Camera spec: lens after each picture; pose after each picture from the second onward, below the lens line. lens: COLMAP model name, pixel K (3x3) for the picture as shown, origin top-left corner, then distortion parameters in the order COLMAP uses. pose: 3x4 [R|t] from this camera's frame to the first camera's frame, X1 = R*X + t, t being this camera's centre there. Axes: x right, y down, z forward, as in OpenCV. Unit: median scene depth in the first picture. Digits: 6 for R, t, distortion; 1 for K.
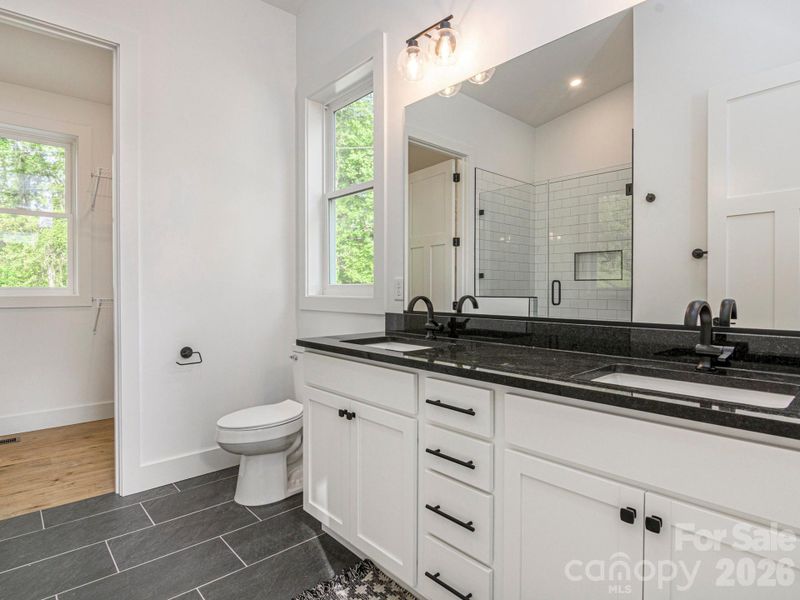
lens RADIAL K [[468.3, 0, 381.6], [0, 468.3, 302.2], [0, 0, 1]] dist [0.001601, -0.000617]
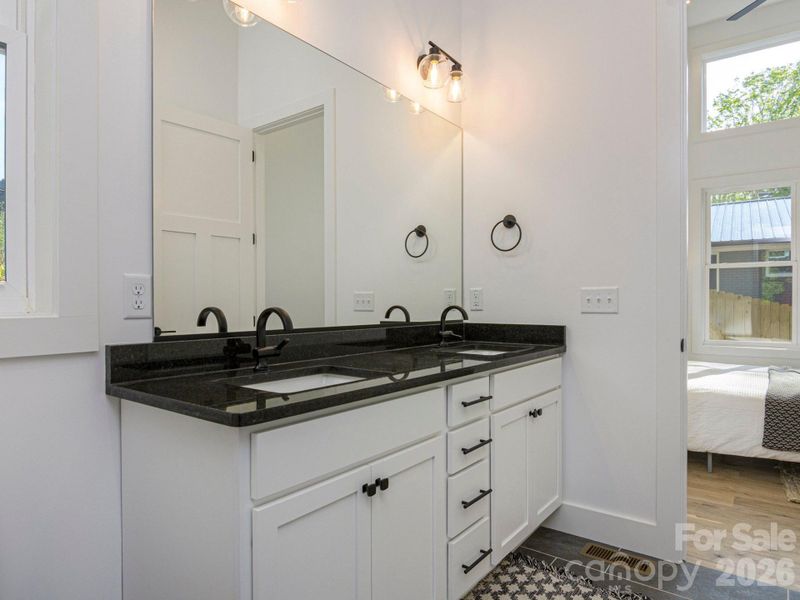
lens RADIAL K [[480.7, 0, 399.7], [0, 480.7, 293.4], [0, 0, 1]] dist [-0.000632, 0.000085]
pose [[-0.231234, 0.020368, 0.972685, -0.744137], [0.026856, 0.999533, -0.014545, -0.021846], [-0.972527, 0.022759, -0.231674, 1.113743]]
